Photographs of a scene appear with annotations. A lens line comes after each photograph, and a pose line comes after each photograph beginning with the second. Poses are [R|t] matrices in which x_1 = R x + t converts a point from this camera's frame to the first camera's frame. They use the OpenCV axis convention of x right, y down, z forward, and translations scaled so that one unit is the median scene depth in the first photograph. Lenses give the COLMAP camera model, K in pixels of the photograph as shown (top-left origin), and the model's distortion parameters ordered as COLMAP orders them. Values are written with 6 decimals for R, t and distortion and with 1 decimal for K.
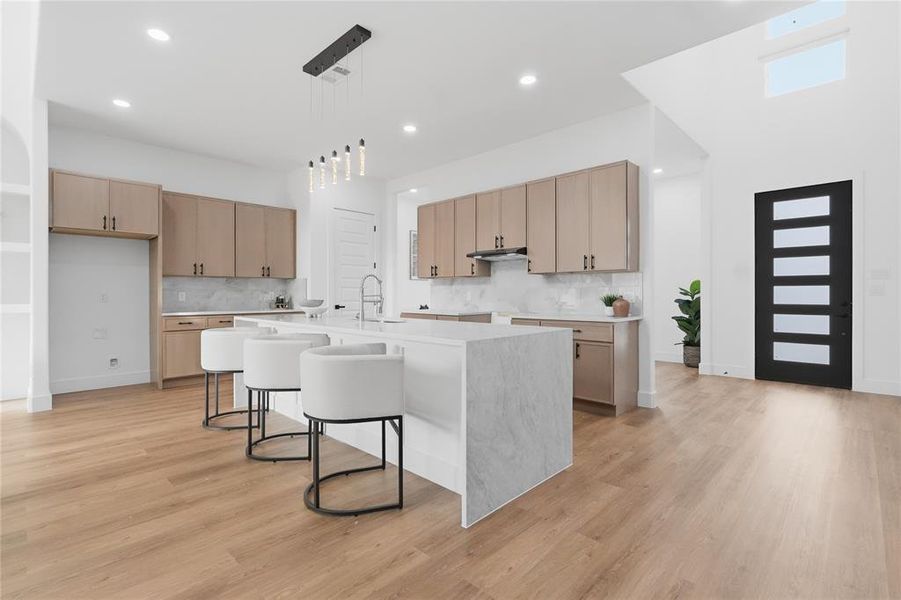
lens RADIAL K [[415.4, 0, 449.2], [0, 415.4, 295.2], [0, 0, 1]] dist [-0.003117, -0.000180]
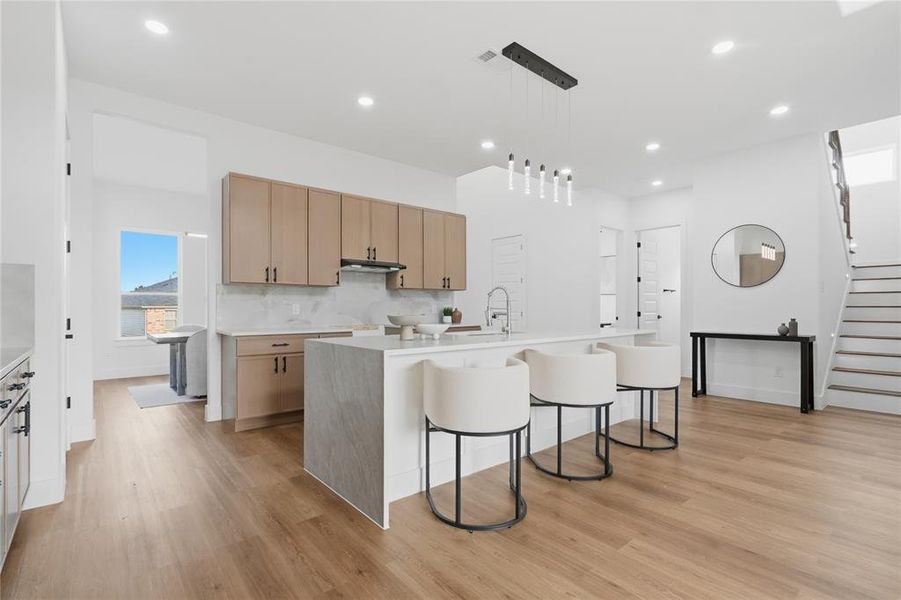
lens RADIAL K [[415.4, 0, 452.8], [0, 415.4, 303.3], [0, 0, 1]] dist [-0.003117, -0.000180]
pose [[0.116470, 0.008706, 0.993156, -0.783719], [0.006316, 0.999935, -0.009506, 0.000232], [-0.993174, 0.007380, 0.116408, 0.658742]]
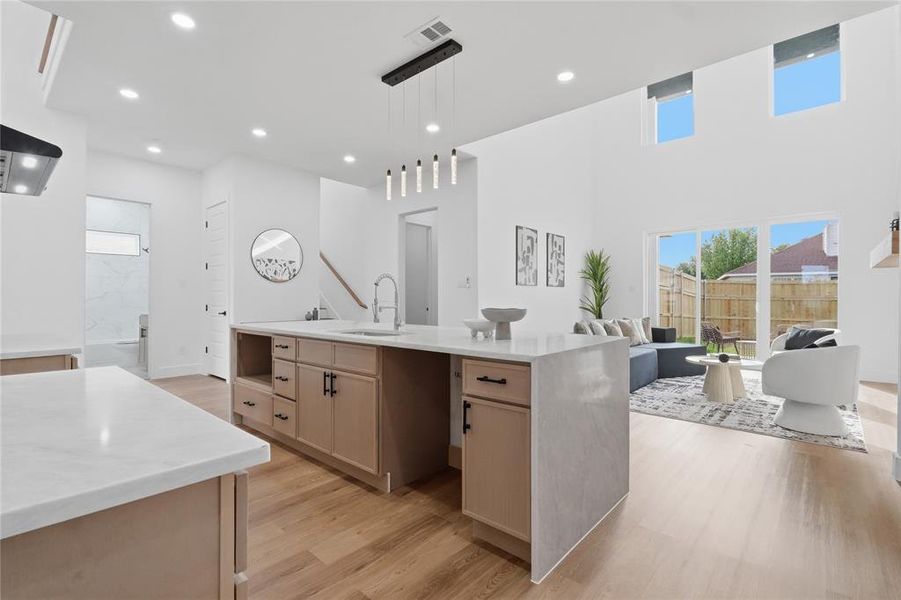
lens RADIAL K [[415.4, 0, 445.7], [0, 415.4, 299.6], [0, 0, 1]] dist [-0.003117, -0.000180]
pose [[-0.999441, 0.002033, -0.033377, -0.175533], [0.001985, 0.999997, 0.001466, -0.000637], [0.033380, 0.001399, -0.999442, 1.220380]]
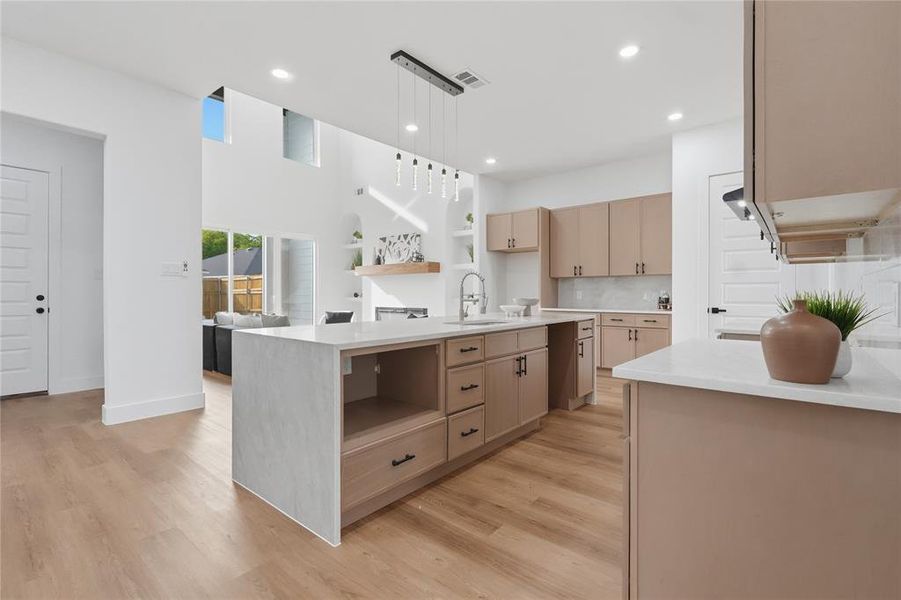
lens RADIAL K [[415.4, 0, 453.7], [0, 415.4, 295.4], [0, 0, 1]] dist [-0.003117, -0.000180]
pose [[0.077503, 0.005759, -0.996976, 0.506974], [-0.003338, 0.999979, 0.005517, -0.000948], [0.996987, 0.002901, 0.077520, 0.590693]]
